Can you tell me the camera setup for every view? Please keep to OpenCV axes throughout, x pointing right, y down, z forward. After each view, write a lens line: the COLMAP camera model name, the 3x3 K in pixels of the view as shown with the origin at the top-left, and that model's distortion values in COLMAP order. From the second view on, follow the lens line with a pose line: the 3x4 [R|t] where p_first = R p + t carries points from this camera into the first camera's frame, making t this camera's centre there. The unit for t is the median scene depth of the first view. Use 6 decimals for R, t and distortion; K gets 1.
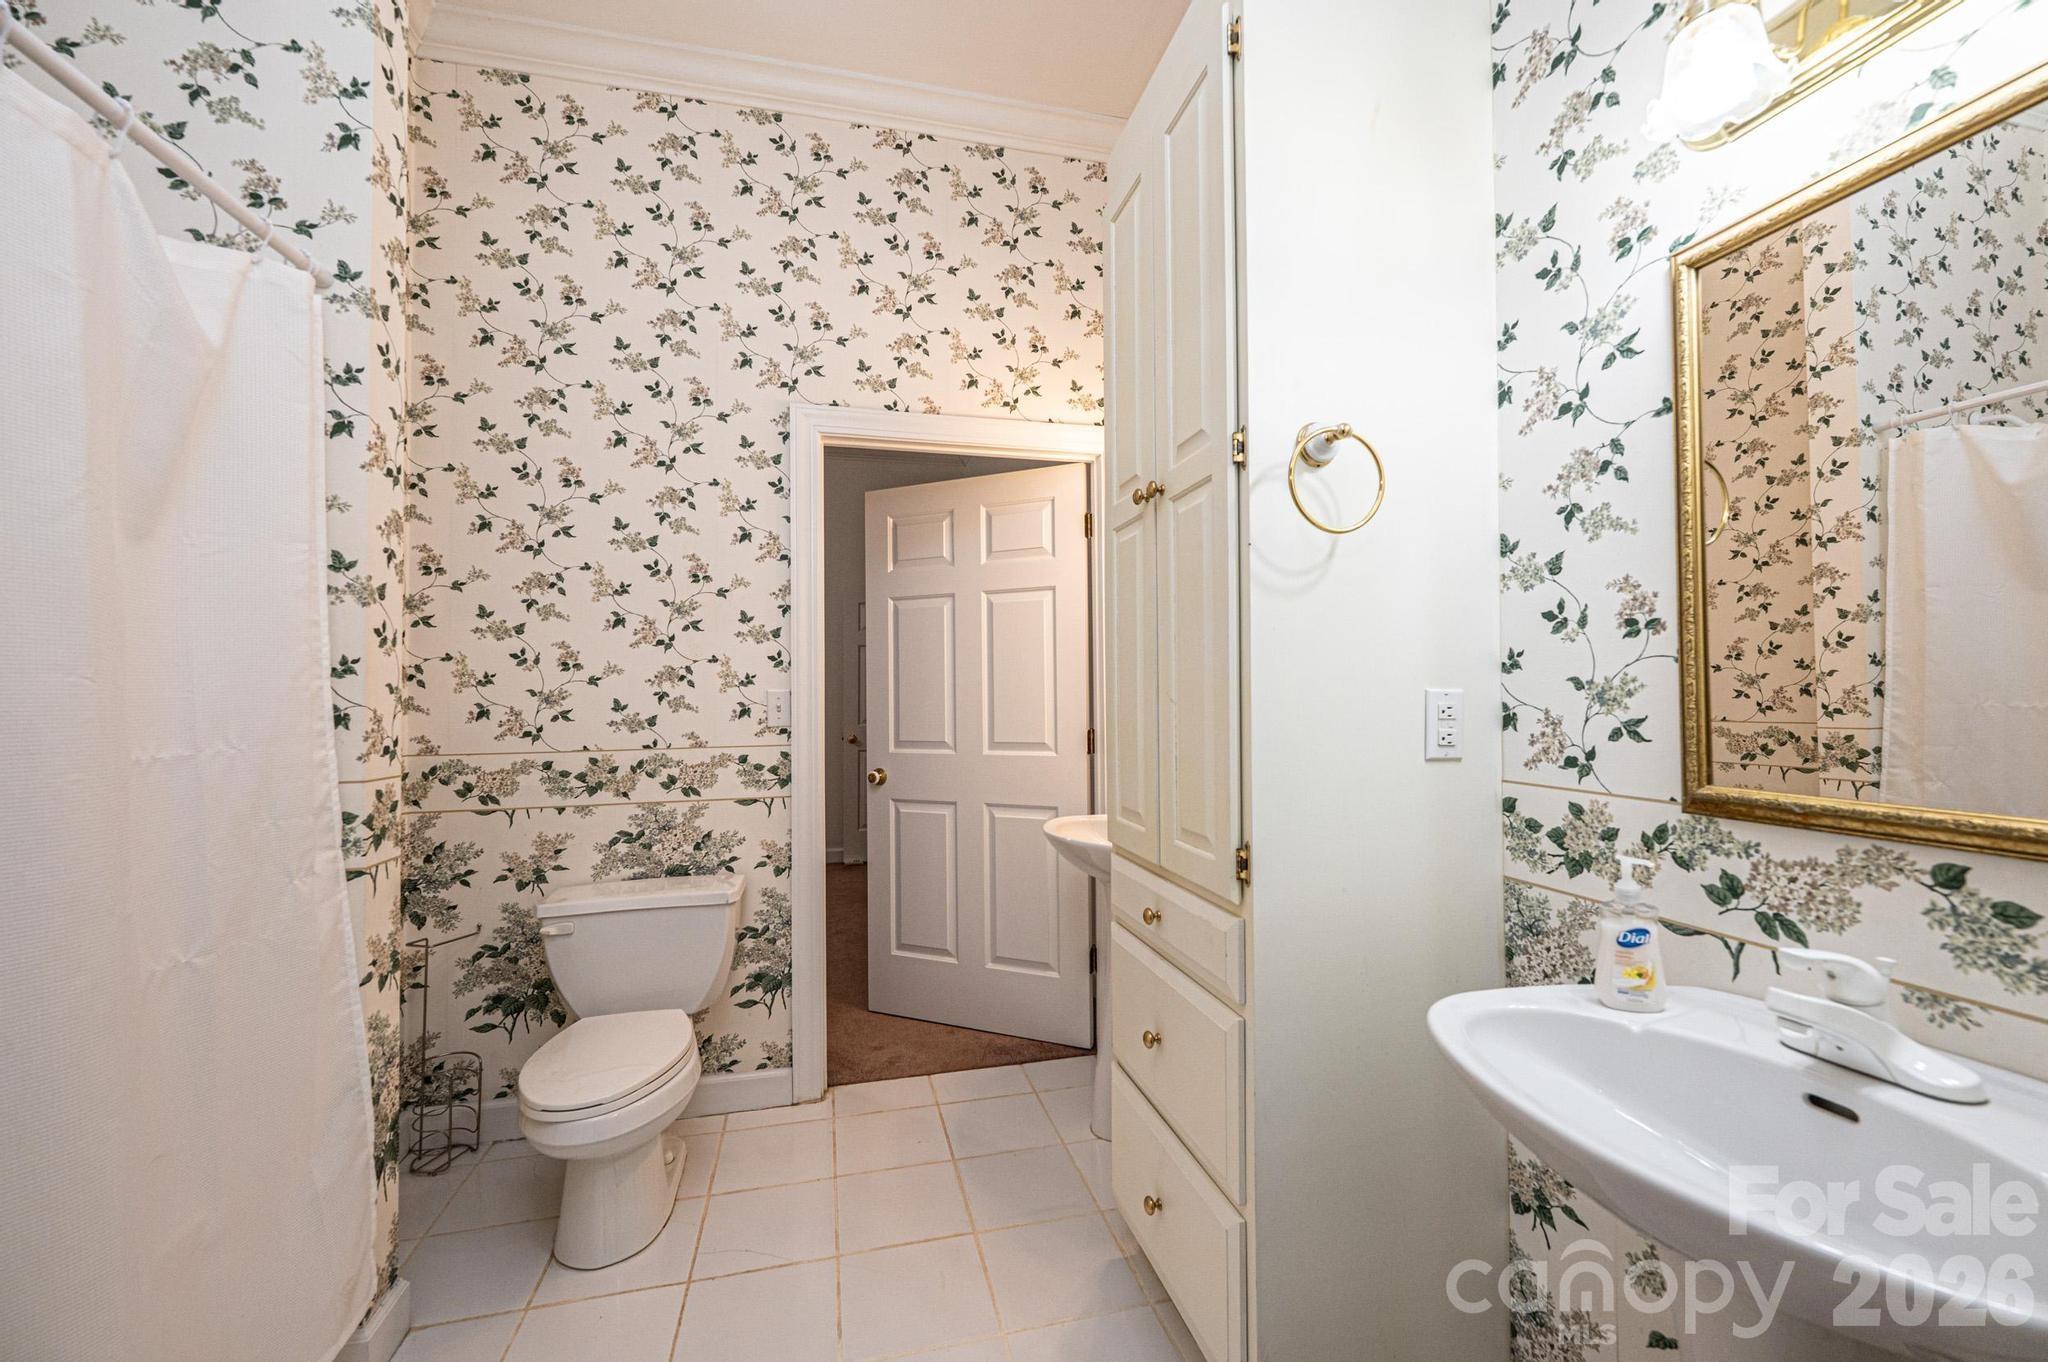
lens RADIAL K [[804.8, 0, 1011.1], [0, 804.8, 683.8], [0, 0, 1]] dist [-0.000729, 0.000337]
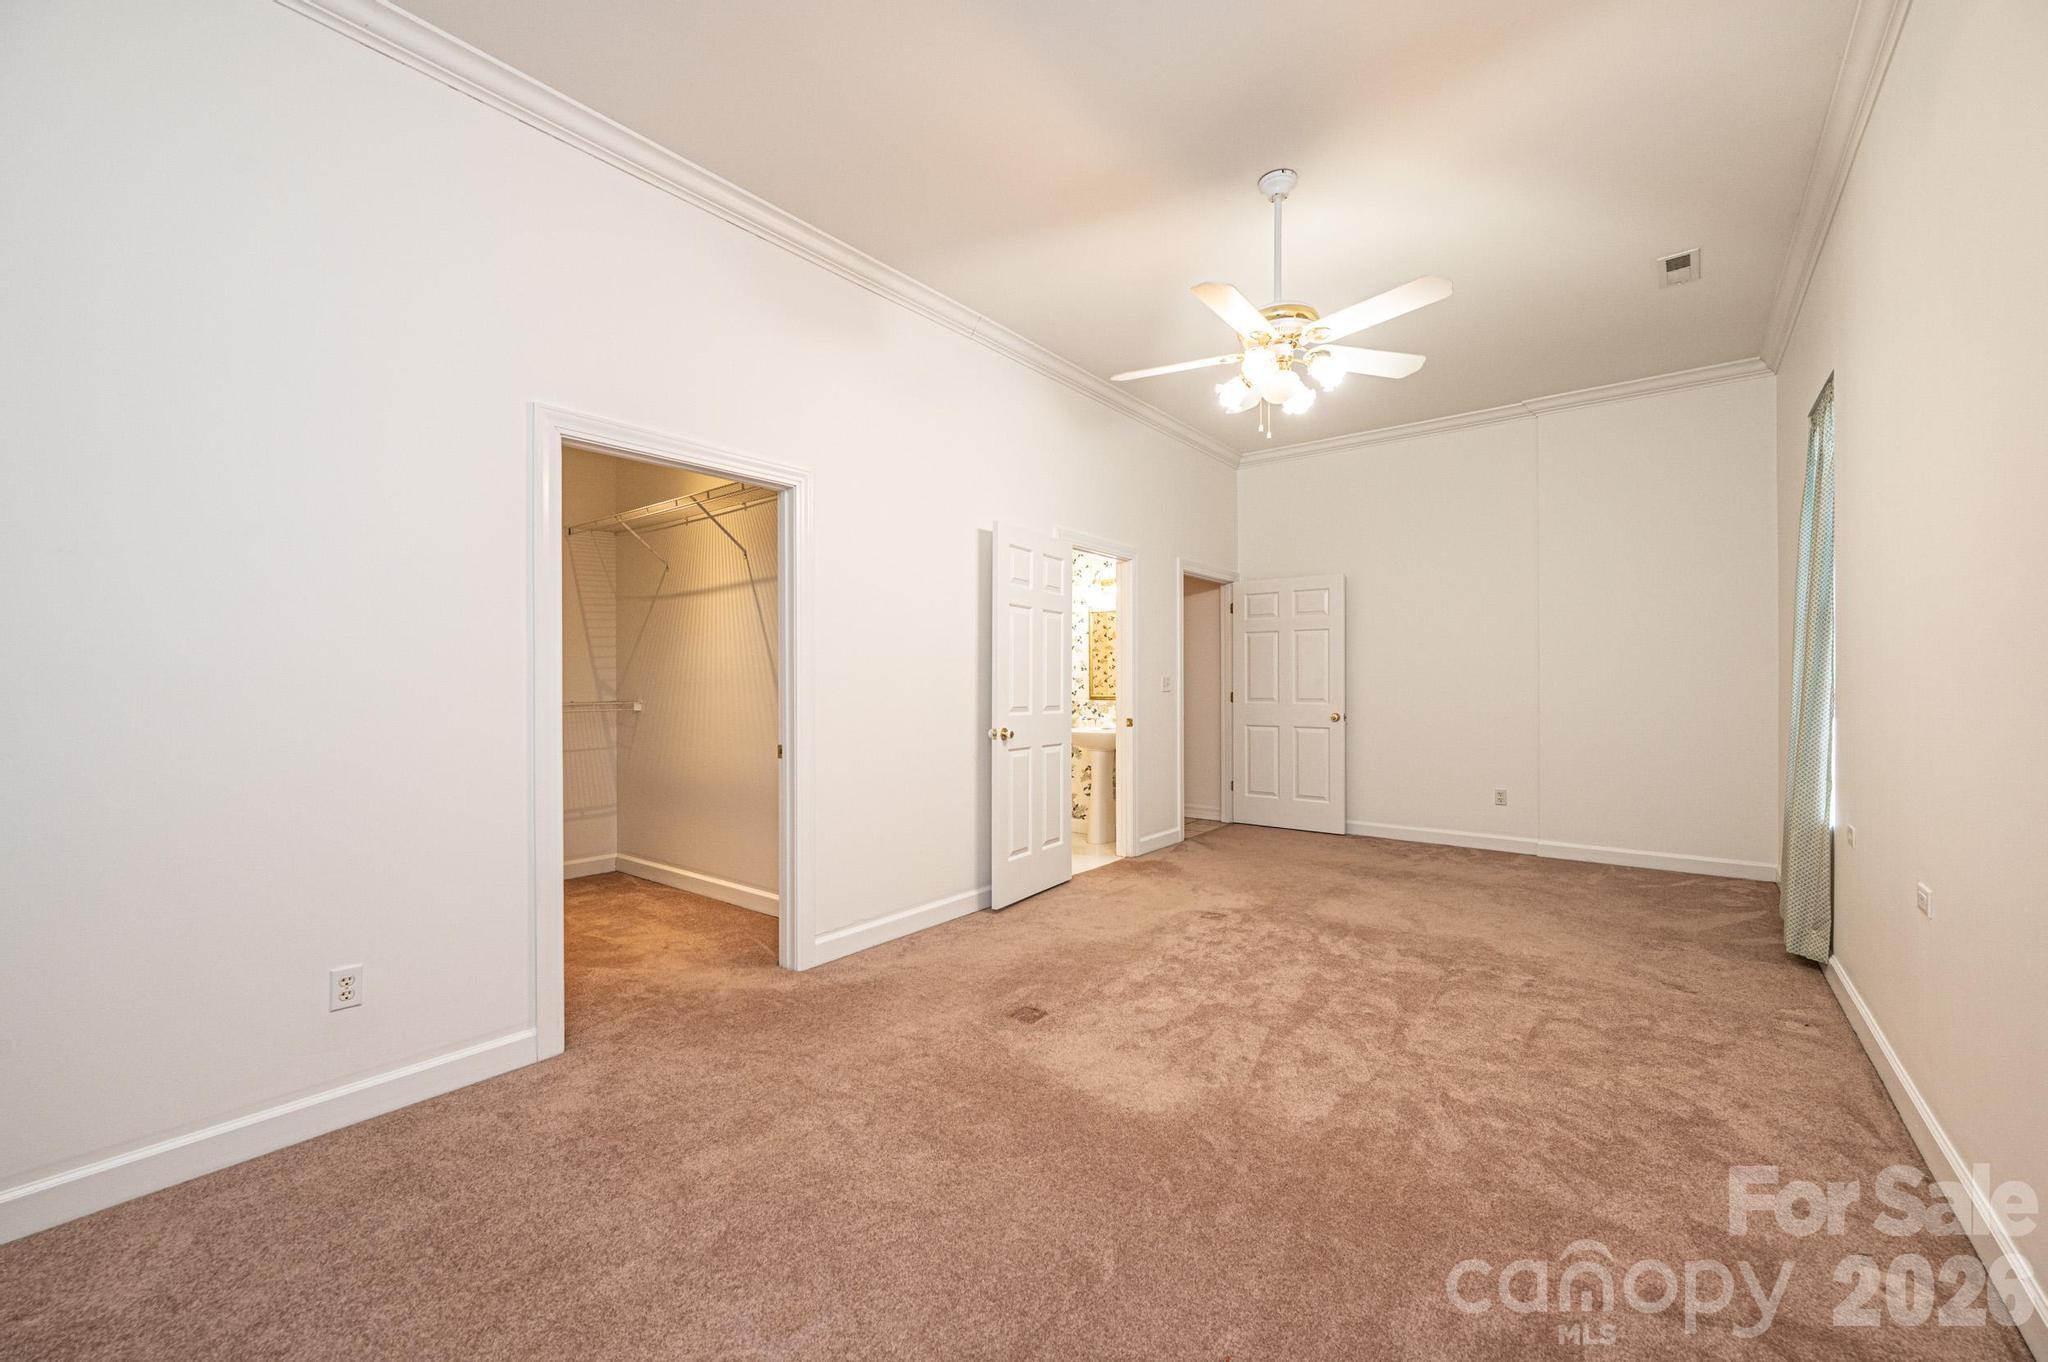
lens RADIAL K [[804.8, 0, 1019.7], [0, 804.8, 687.9], [0, 0, 1]] dist [-0.000729, 0.000337]
pose [[0.787701, -0.001435, 0.616056, -2.297238], [-0.008942, 0.999865, 0.013762, -0.008406], [-0.615992, -0.016349, 0.787582, -2.396690]]
